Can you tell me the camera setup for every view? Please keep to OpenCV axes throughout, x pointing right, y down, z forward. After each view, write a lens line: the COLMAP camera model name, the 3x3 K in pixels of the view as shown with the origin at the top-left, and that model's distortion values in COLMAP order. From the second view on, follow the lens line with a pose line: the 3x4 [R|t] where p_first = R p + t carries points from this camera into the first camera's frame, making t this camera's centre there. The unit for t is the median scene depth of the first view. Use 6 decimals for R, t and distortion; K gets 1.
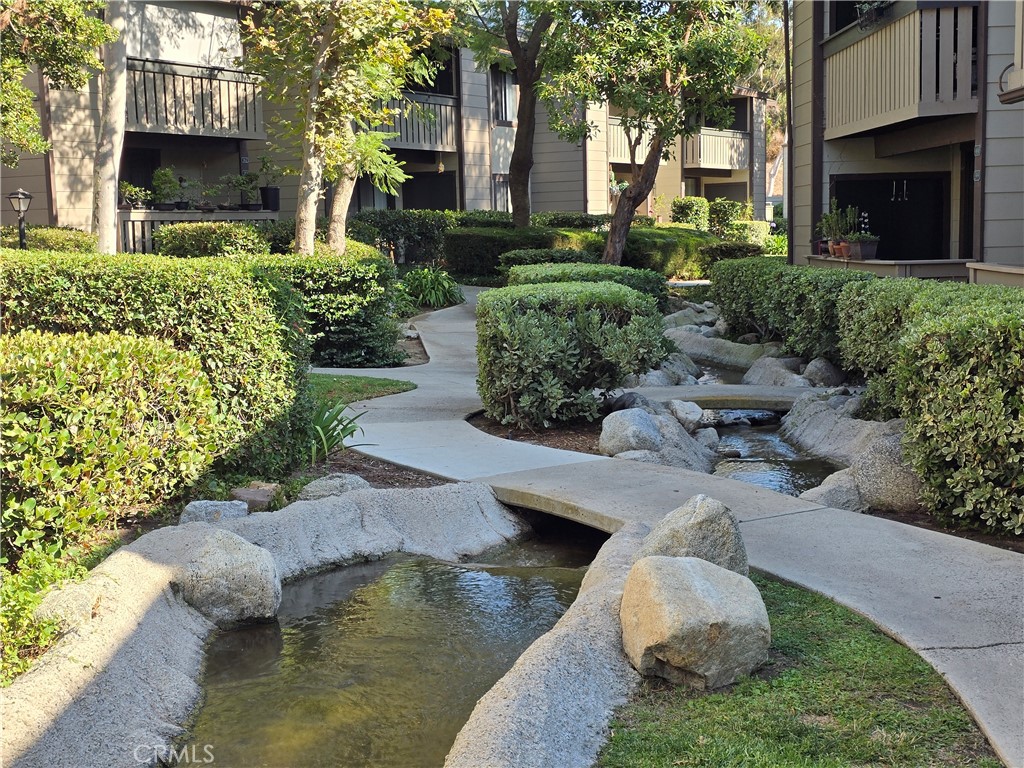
lens RADIAL K [[1348.0, 0, 512.3], [0, 1348.0, 395.9], [0, 0, 1]] dist [0.261443, -0.978275]
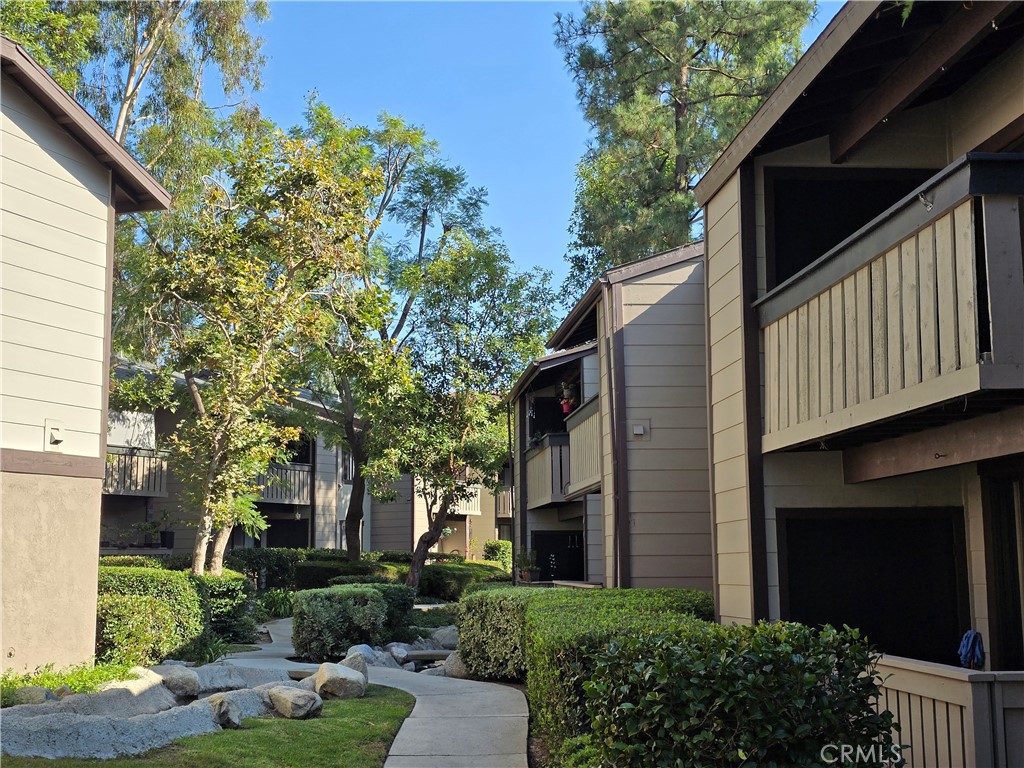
lens RADIAL K [[1348.0, 0, 512.3], [0, 1348.0, 395.9], [0, 0, 1]] dist [0.261443, -0.978275]
pose [[0.995609, 0.026420, 0.089804, 0.053185], [-0.003491, 0.969157, -0.246418, 0.068791], [-0.093544, 0.245023, 0.964994, -0.512894]]
